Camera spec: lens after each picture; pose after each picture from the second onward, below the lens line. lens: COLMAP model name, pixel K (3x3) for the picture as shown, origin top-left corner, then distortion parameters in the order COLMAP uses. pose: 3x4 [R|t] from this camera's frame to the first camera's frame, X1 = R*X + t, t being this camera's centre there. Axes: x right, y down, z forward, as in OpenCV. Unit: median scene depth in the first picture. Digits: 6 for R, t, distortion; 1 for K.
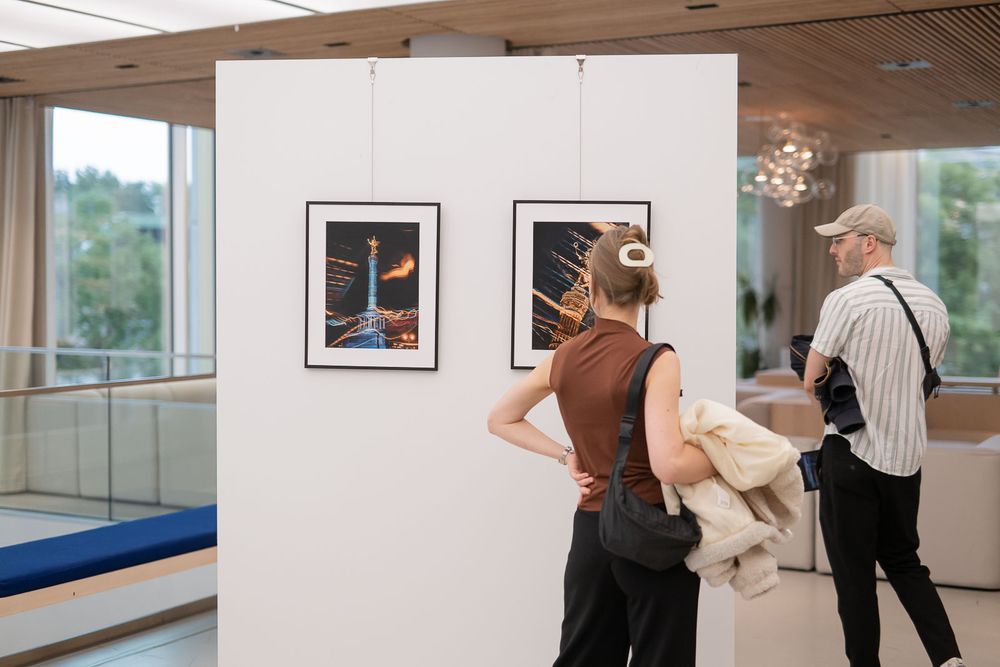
lens RADIAL K [[1413.7, 0, 499.7], [0, 1413.7, 363.8], [0, 0, 1]] dist [-0.019994, -0.026940]
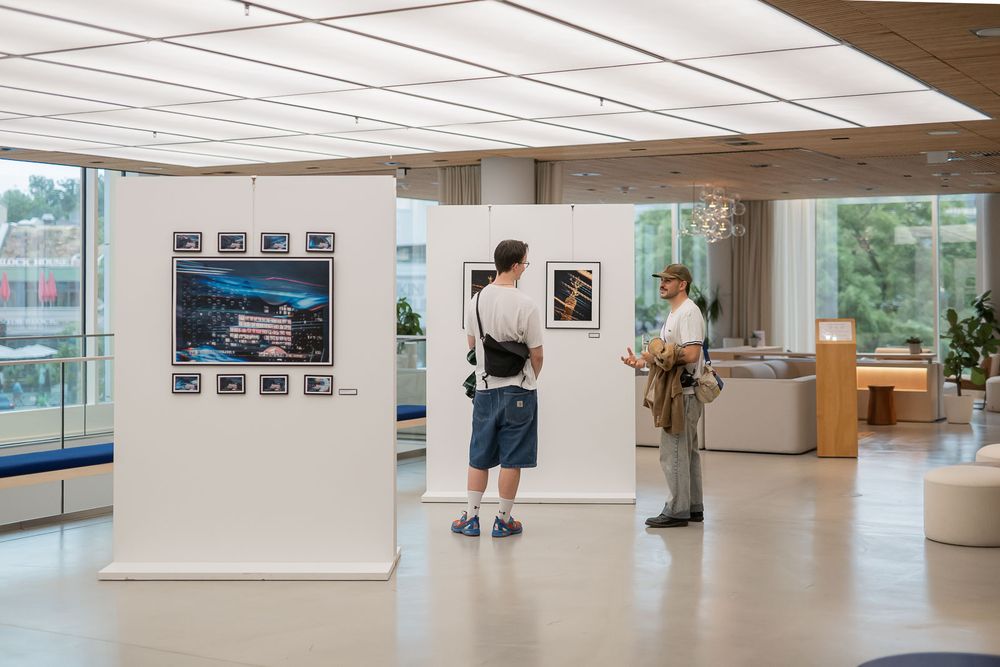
lens RADIAL K [[1450.0, 0, 499.2], [0, 1450.0, 251.0], [0, 0, 1]] dist [-0.013618, 0.007205]
pose [[0.999980, -0.004464, -0.004535, -0.062000], [0.004067, 0.996451, -0.084082, 0.082501], [0.004895, 0.084062, 0.996449, -1.570878]]
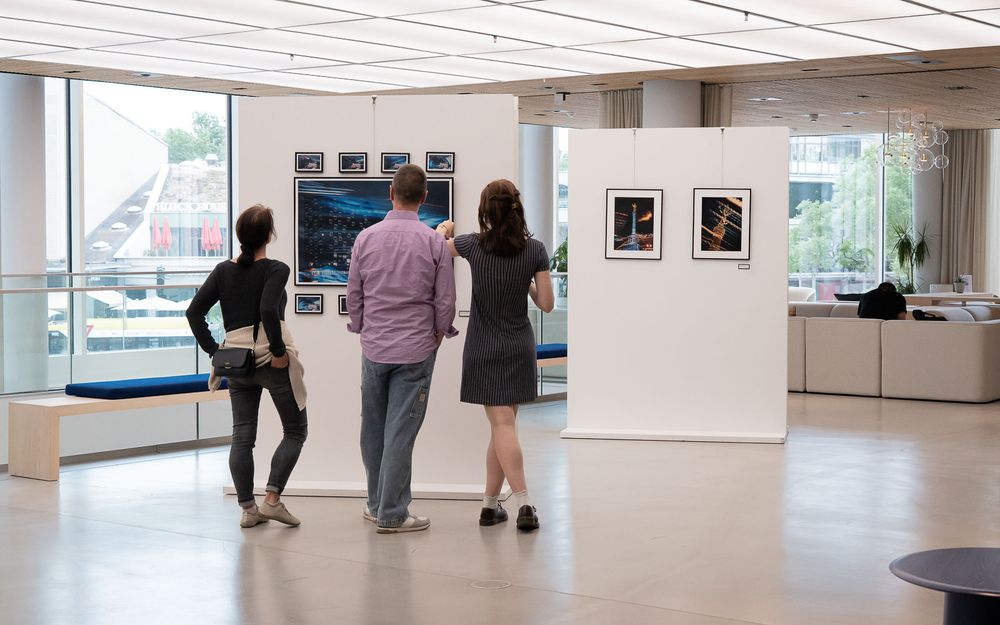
lens RADIAL K [[1651.4, 0, 500.0], [0, 1651.4, 312.5], [0, 0, 1]] dist [-0.024044, 0.005902]
pose [[0.990831, 0.006381, -0.134953, 0.062654], [-0.008309, 0.999871, -0.013730, 0.133956], [0.134848, 0.014726, 0.990757, -1.786056]]
